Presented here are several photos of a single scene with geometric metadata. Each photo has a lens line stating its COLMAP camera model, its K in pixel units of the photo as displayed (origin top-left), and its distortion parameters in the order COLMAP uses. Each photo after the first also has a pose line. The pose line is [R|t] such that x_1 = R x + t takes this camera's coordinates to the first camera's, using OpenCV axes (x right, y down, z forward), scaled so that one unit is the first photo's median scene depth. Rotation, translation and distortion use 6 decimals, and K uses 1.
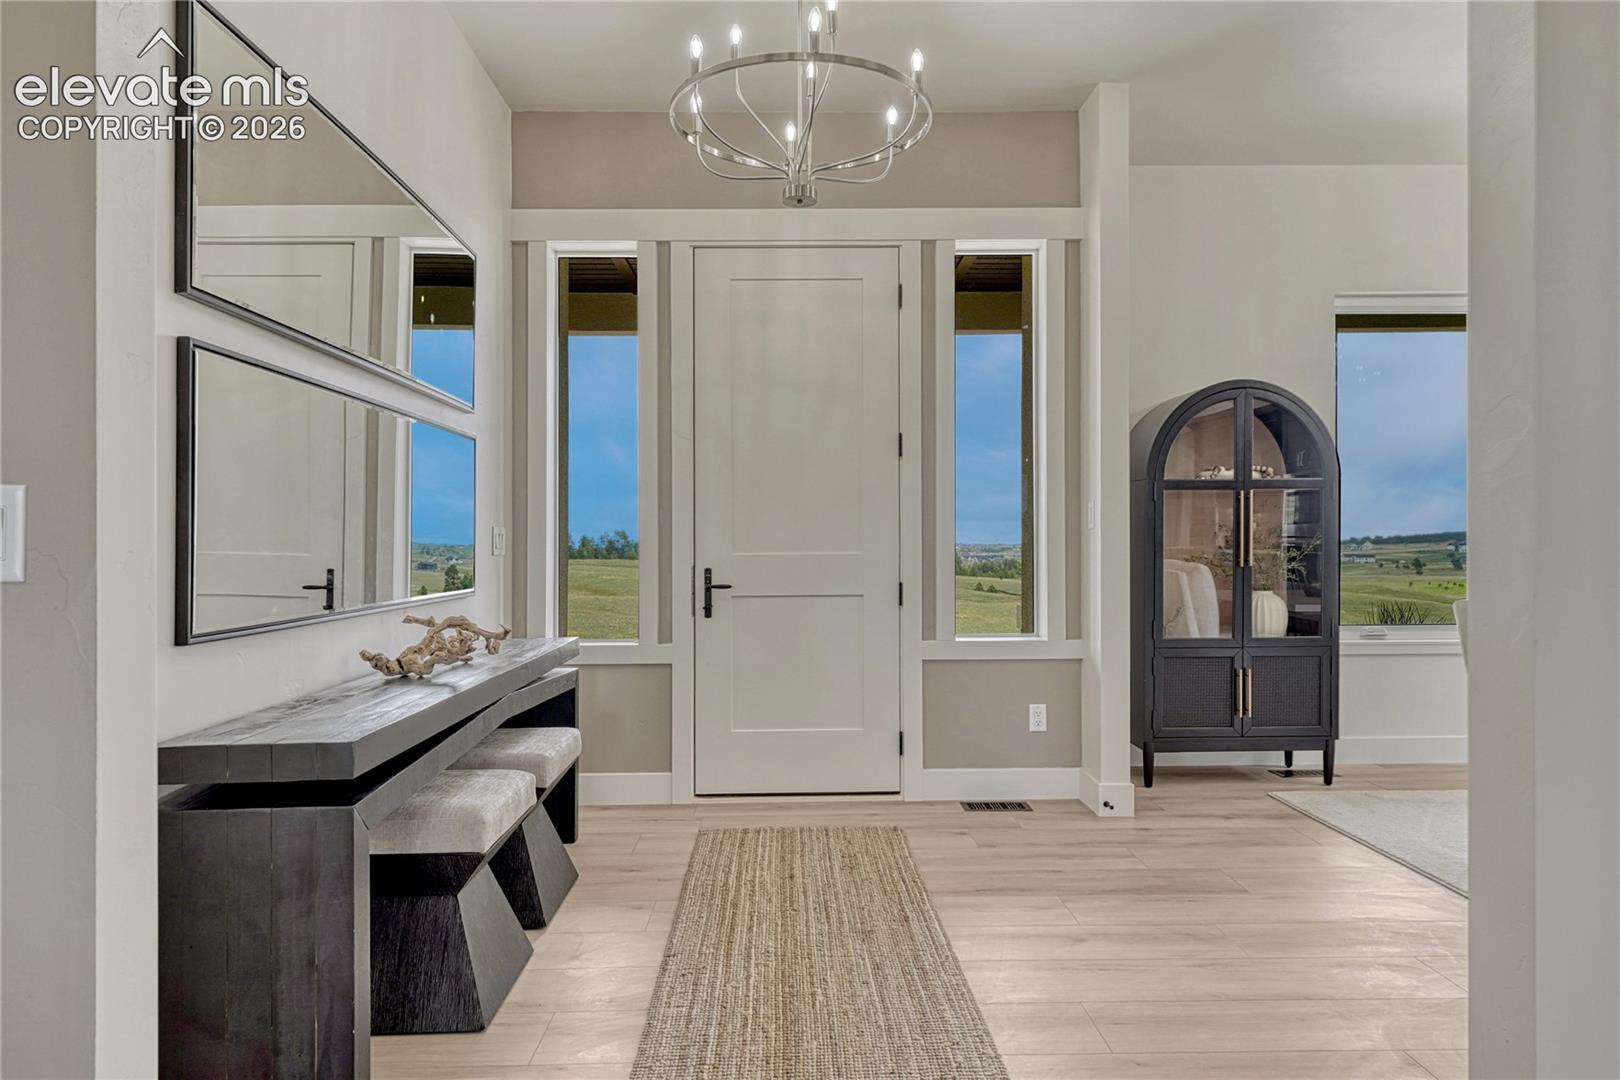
lens RADIAL K [[914.9, 0, 803.2], [0, 914.9, 539.7], [0, 0, 1]] dist [-0.003641, -0.000309]
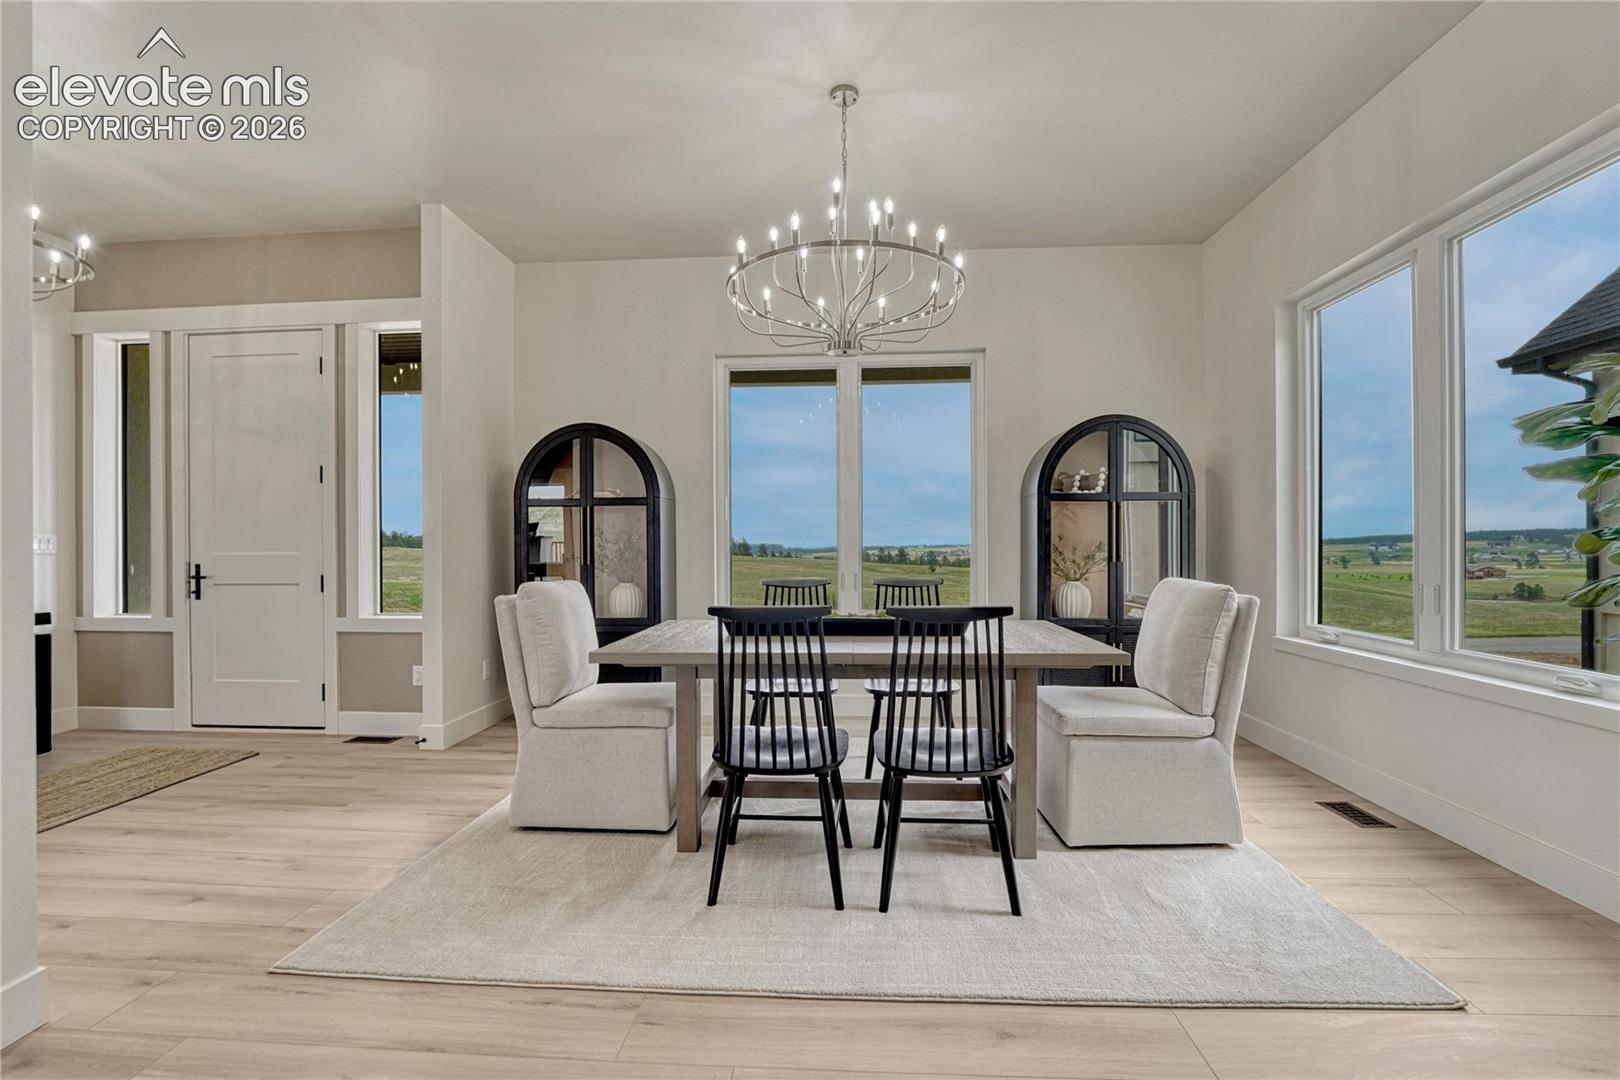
lens RADIAL K [[686.4, 0, 819.4], [0, 686.4, 545.2], [0, 0, 1]] dist [-0.009160, 0.000315]
pose [[0.996986, 0.002788, -0.077537, 0.924375], [-0.002212, 0.999969, 0.007515, -0.007538], [0.077556, -0.007321, 0.996961, 0.035250]]
